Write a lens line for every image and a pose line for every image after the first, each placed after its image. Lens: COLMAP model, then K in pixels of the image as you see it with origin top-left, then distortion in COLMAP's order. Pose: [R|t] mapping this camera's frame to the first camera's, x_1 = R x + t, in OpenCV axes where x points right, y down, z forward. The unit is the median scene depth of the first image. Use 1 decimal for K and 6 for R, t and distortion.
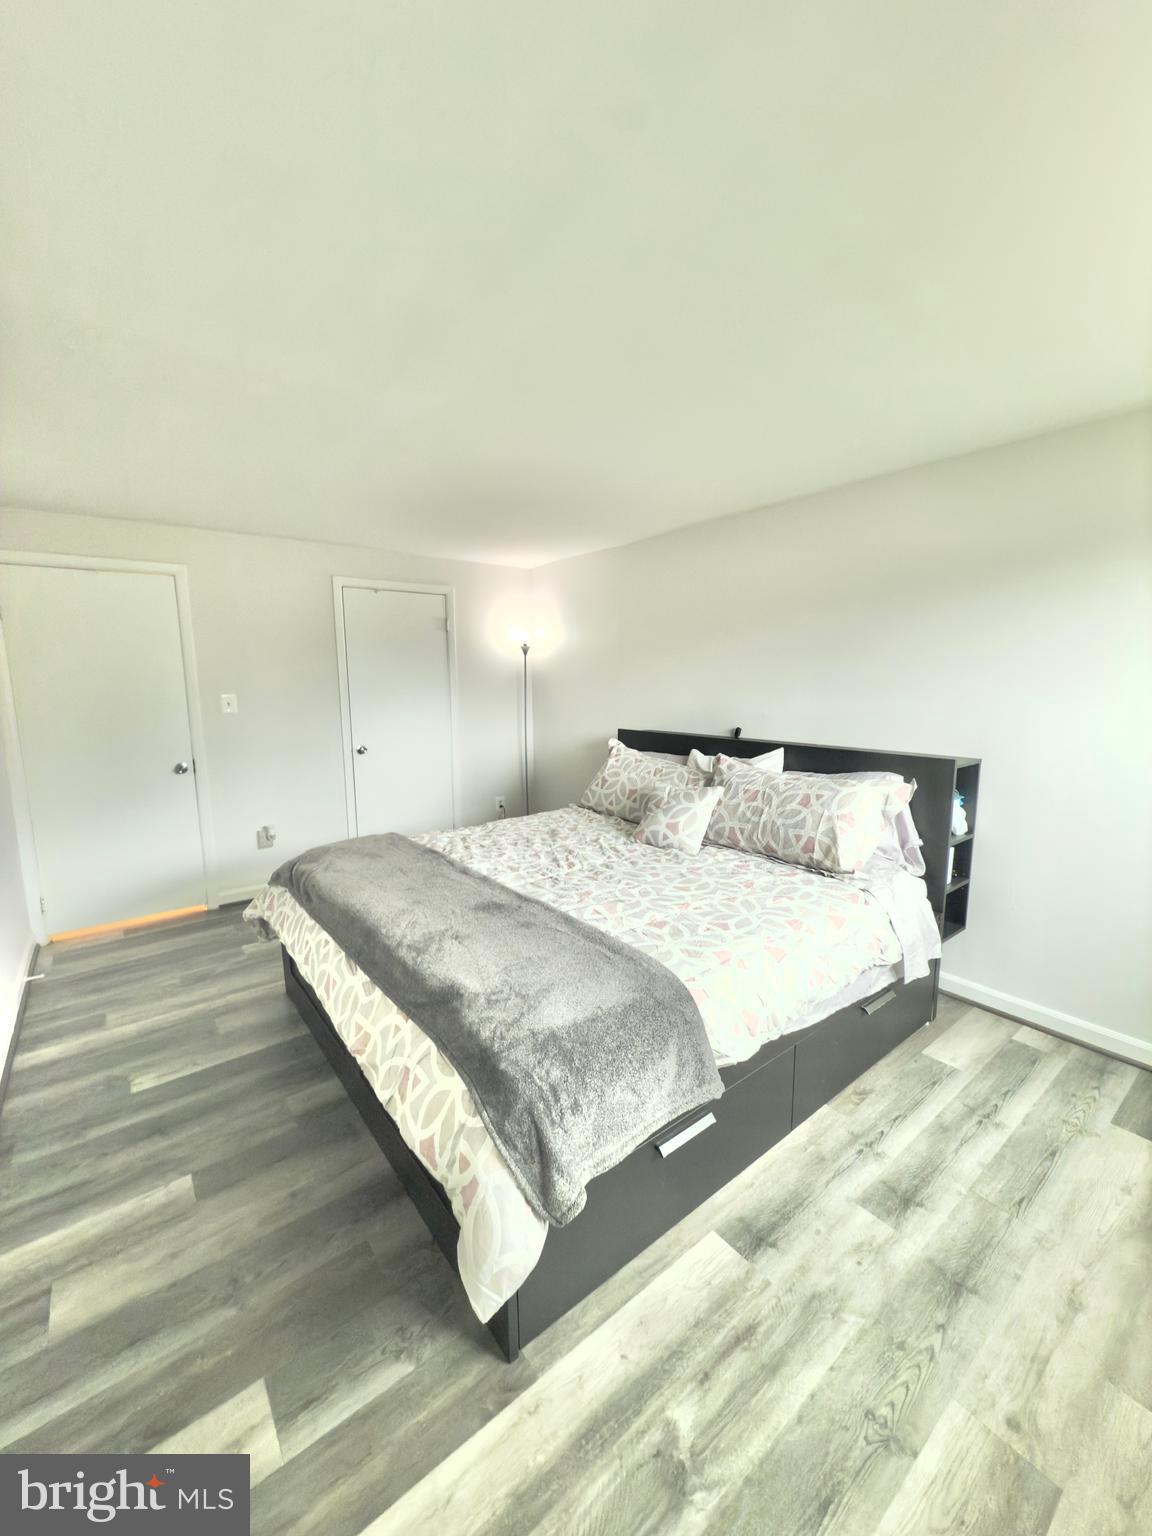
lens RADIAL K [[614.2, 0, 576.0], [0, 614.2, 768.0], [0, 0, 1]] dist [0.001276, -0.000112]
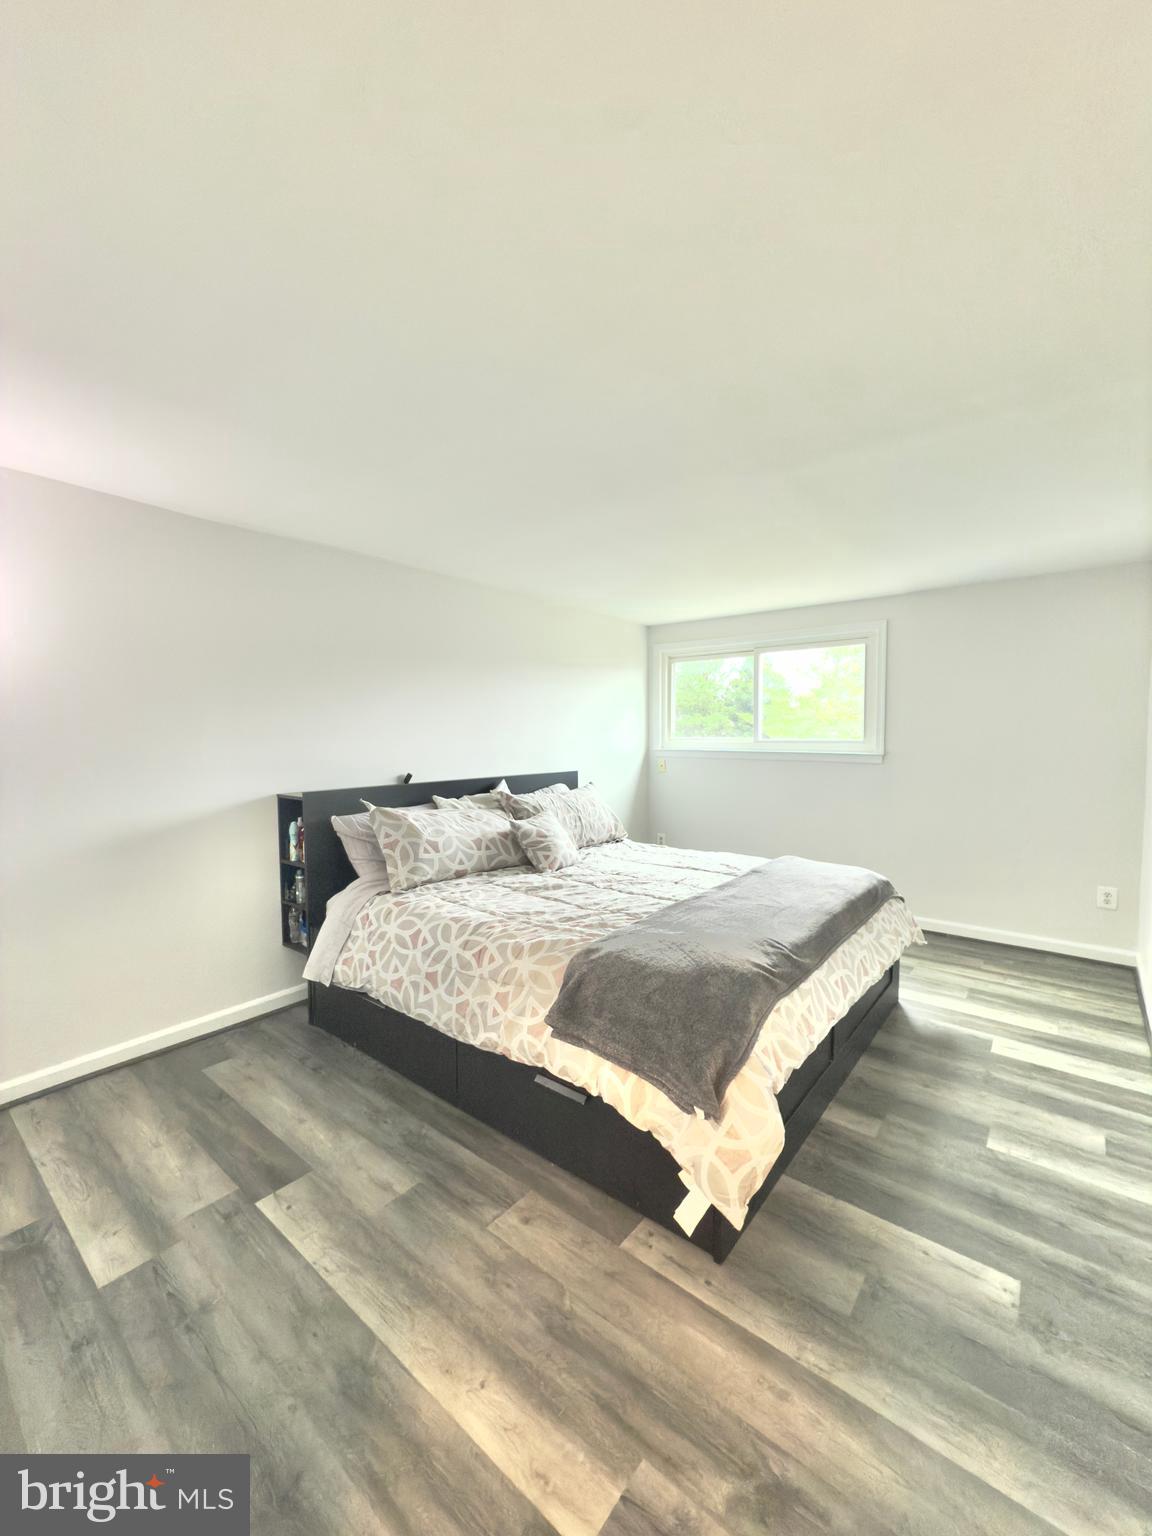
lens RADIAL K [[611.6, 0, 576.0], [0, 611.6, 768.0], [0, 0, 1]] dist [0.001869, 0.000372]
pose [[-0.222282, -0.046154, 0.973889, -1.034009], [0.150114, 0.985348, 0.080960, -0.152674], [-0.963357, 0.164191, -0.212096, 1.257366]]
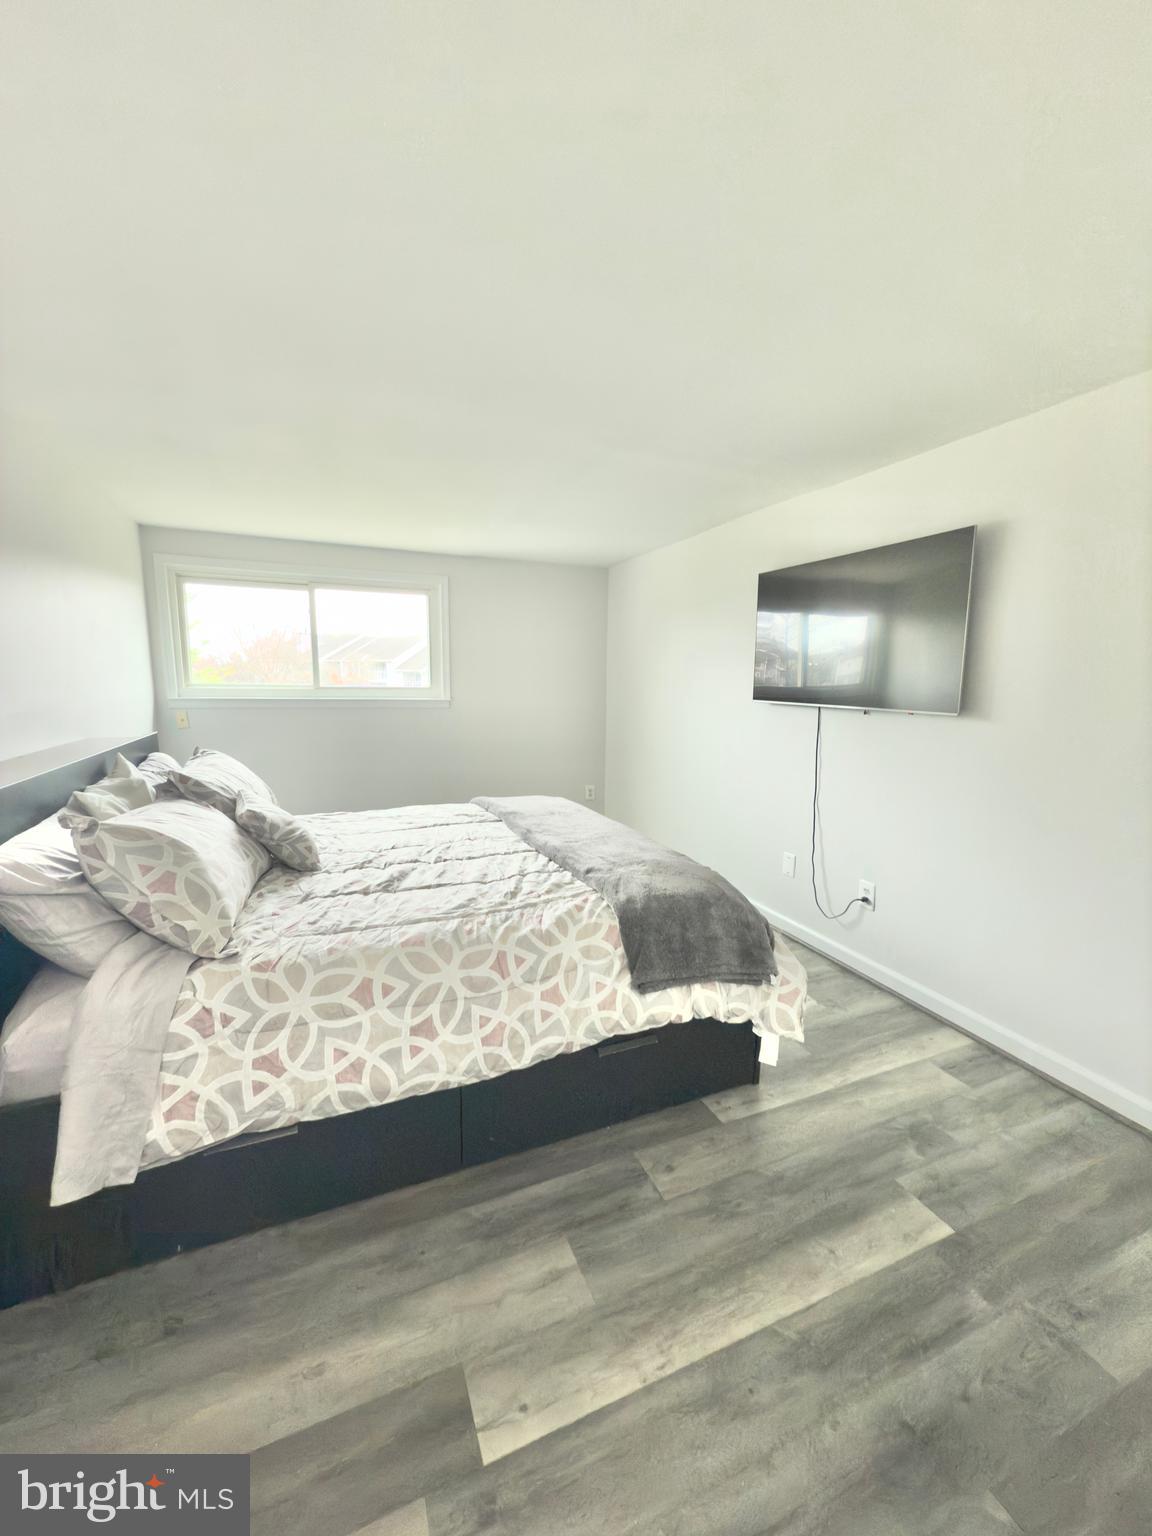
lens RADIAL K [[614.2, 0, 576.0], [0, 614.2, 768.0], [0, 0, 1]] dist [0.001276, -0.000112]
pose [[-0.964801, -0.040596, 0.259831, -0.468599], [0.035495, 0.958872, 0.281612, -0.239575], [-0.260576, 0.280922, -0.923679, 1.766398]]
